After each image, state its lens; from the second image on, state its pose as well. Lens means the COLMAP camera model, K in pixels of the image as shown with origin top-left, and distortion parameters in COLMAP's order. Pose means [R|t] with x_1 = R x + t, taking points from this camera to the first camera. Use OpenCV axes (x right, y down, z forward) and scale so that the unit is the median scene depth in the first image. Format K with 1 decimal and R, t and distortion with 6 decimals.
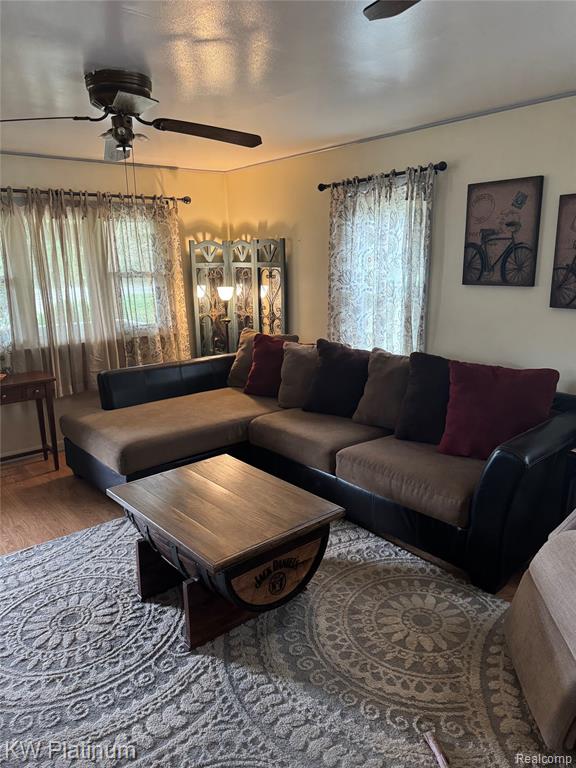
lens RADIAL K [[543.4, 0, 290.7], [0, 543.4, 389.1], [0, 0, 1]] dist [0.041084, -0.057931]
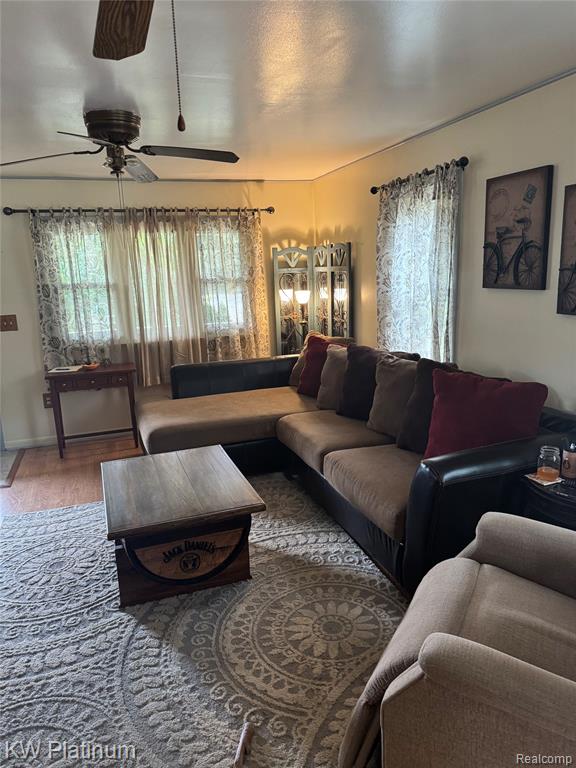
lens RADIAL K [[543.4, 0, 289.8], [0, 543.4, 387.3], [0, 0, 1]] dist [0.041084, -0.057931]
pose [[0.934881, 0.059334, -0.349968, 0.375511], [-0.062201, 0.998059, 0.003052, -0.007156], [0.349470, 0.018915, 0.936757, 0.028165]]
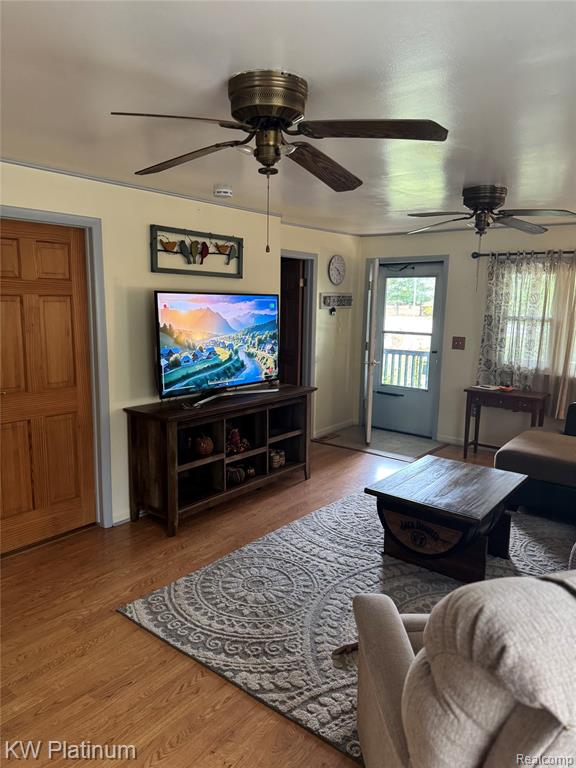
lens RADIAL K [[543.4, 0, 288.9], [0, 543.4, 383.1], [0, 0, 1]] dist [0.041084, -0.057931]
pose [[0.199694, 0.177953, -0.963564, 0.846580], [-0.253459, 0.959284, 0.124634, -0.083365], [0.946510, 0.219335, 0.236667, 0.192755]]
